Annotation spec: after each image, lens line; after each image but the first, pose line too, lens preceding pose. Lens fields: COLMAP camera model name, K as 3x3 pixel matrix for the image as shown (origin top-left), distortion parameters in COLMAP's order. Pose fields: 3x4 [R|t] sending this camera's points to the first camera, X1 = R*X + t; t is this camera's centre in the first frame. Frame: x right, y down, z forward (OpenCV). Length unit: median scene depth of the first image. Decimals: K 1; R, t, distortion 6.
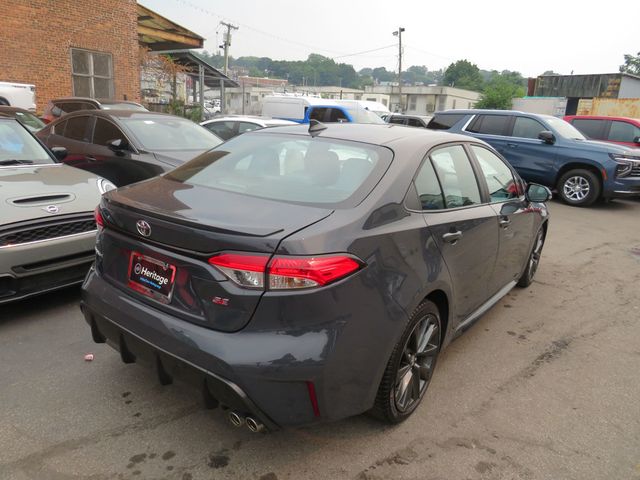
lens RADIAL K [[450.7, 0, 316.9], [0, 450.7, 240.1], [0, 0, 1]] dist [-0.024582, 0.021600]
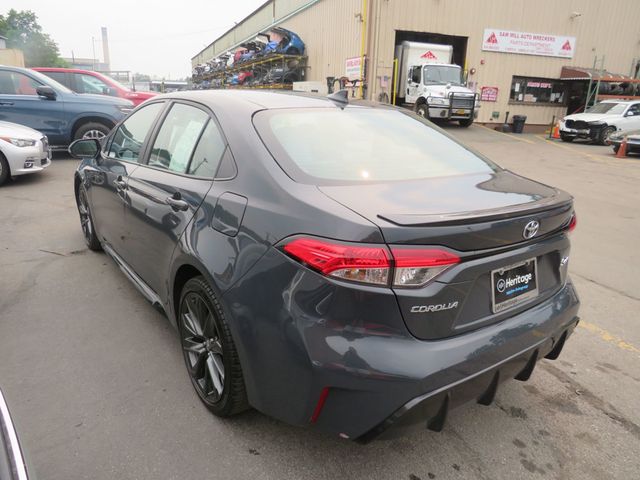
lens RADIAL K [[450.7, 0, 320.4], [0, 450.7, 237.0], [0, 0, 1]] dist [-0.024582, 0.021600]
pose [[0.321002, -0.338014, 0.884706, -0.386779], [0.247261, 0.931655, 0.266236, -0.104198], [-0.914232, 0.133291, 0.382641, 0.309951]]
